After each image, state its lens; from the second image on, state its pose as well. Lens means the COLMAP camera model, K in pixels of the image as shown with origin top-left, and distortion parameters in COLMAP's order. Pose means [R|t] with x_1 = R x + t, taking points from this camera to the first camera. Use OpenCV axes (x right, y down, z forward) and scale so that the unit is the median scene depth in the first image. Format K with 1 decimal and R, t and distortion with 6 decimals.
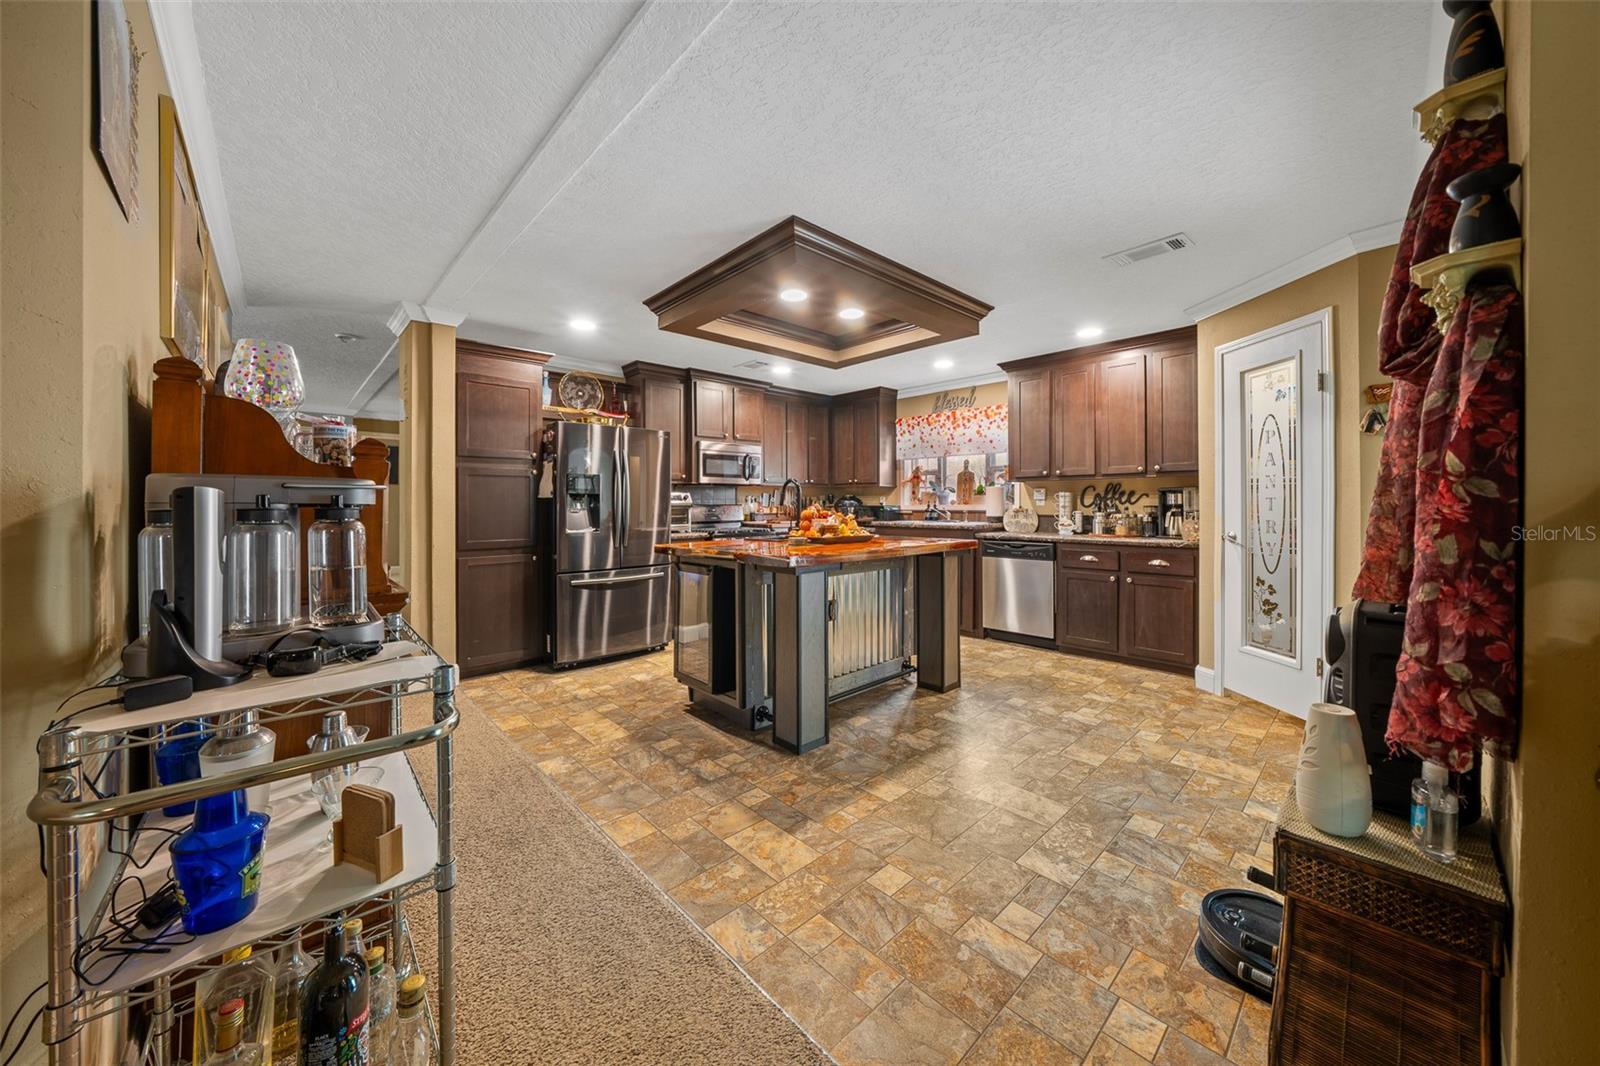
lens RADIAL K [[564.1, 0, 789.0], [0, 564.1, 505.0], [0, 0, 1]] dist [-0.006591, -0.000080]
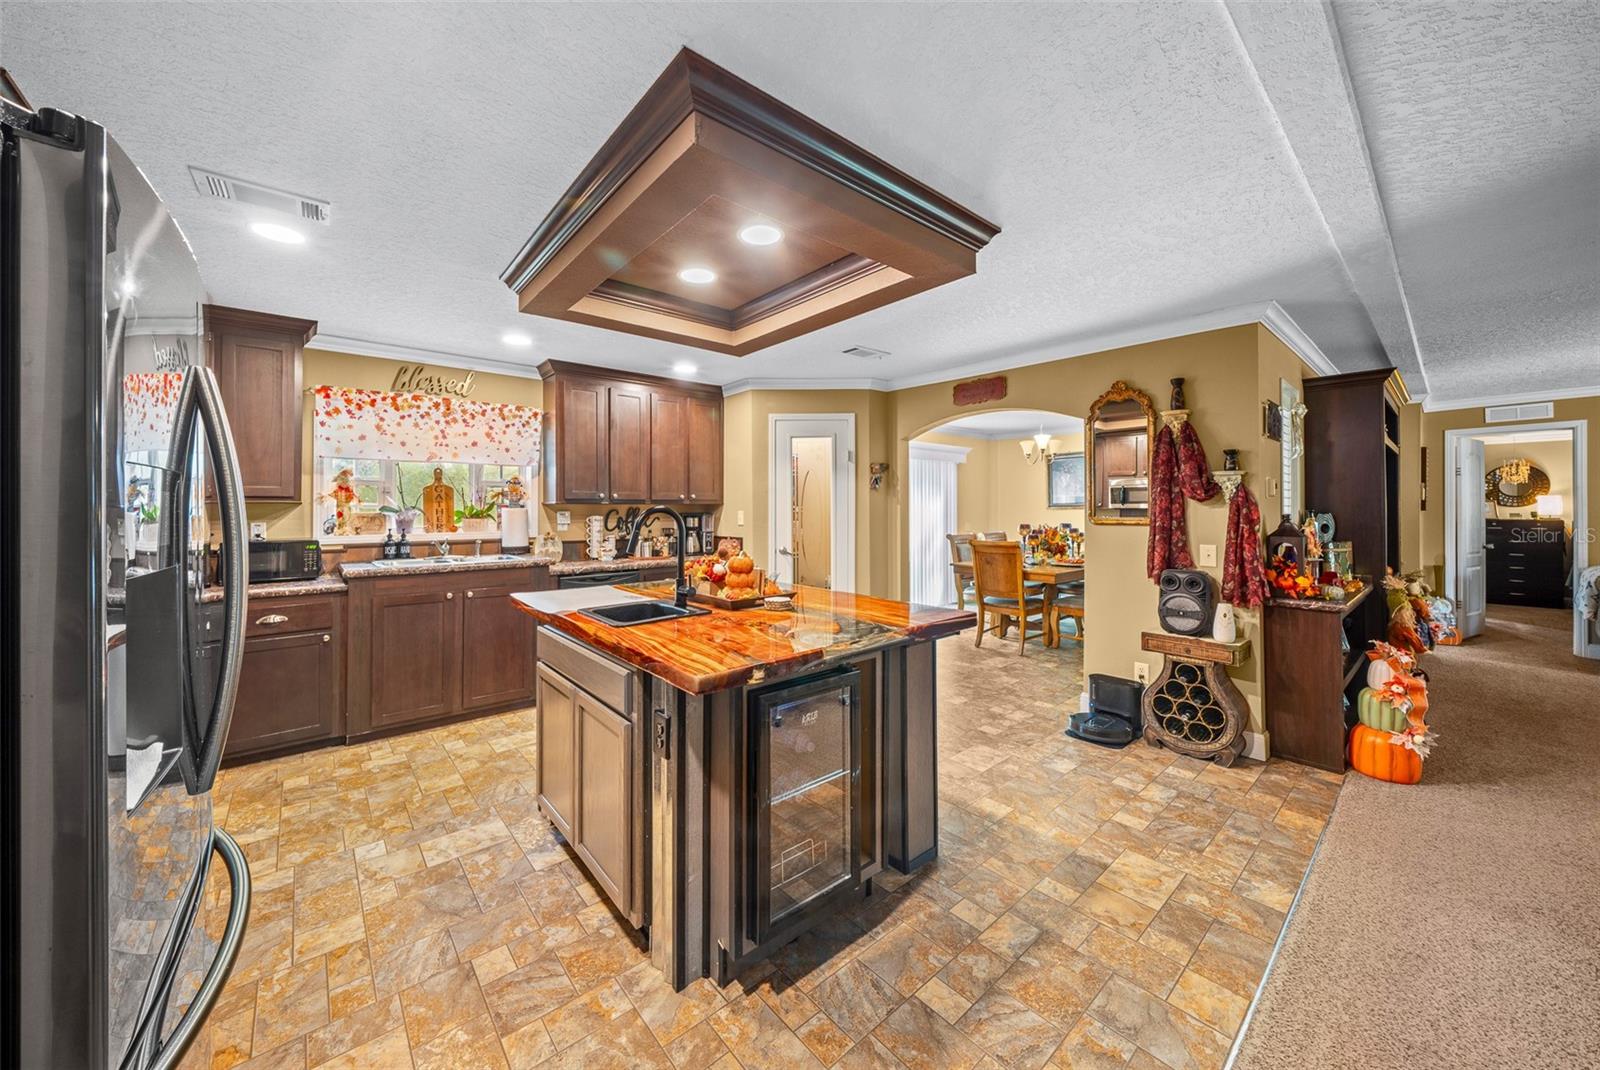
lens RADIAL K [[564.1, 0, 789.0], [0, 564.1, 507.0], [0, 0, 1]] dist [-0.006591, -0.000080]
pose [[0.043002, 0.002876, 0.999071, -0.713499], [0.001759, 0.999994, -0.002954, -0.055657], [-0.999073, 0.001884, 0.042997, 1.031071]]
